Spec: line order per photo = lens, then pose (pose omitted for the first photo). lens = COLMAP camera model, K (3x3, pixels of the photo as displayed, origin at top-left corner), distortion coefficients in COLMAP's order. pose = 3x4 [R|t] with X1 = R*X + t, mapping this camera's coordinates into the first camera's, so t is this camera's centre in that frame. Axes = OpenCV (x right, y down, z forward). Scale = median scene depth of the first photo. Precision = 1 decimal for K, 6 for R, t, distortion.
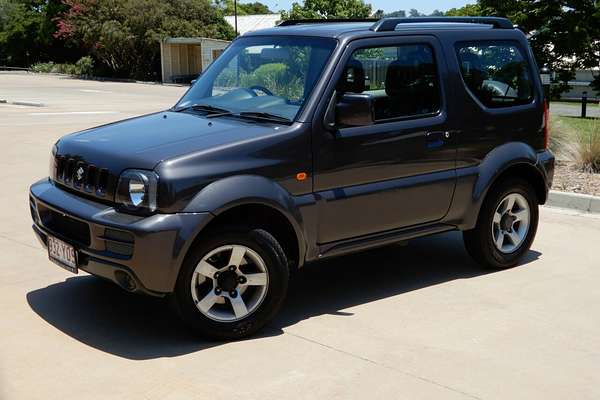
lens RADIAL K [[821.0, 0, 300.0], [0, 821.0, 200.0], [0, 0, 1]] dist [0.047043, -0.045397]
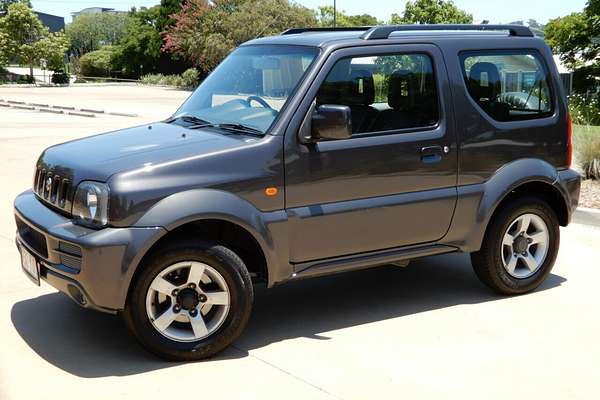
lens RADIAL K [[821.0, 0, 300.0], [0, 821.0, 200.0], [0, 0, 1]] dist [0.047043, -0.045397]
pose [[0.990916, 0.020405, -0.132925, 0.150974], [-0.022248, 0.999676, -0.012393, -0.007393], [0.132629, 0.015237, 0.991049, 0.056981]]
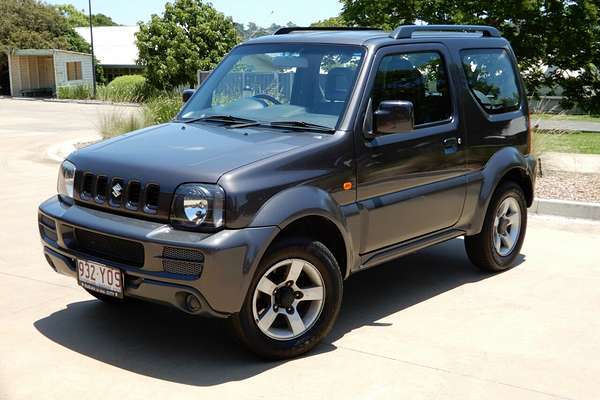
lens RADIAL K [[821.0, 0, 300.0], [0, 821.0, 200.0], [0, 0, 1]] dist [0.047043, -0.045397]
pose [[0.981849, -0.033548, 0.186673, -0.221150], [0.036365, 0.999270, -0.011682, -0.002497], [-0.186145, 0.018259, 0.982353, 0.047116]]
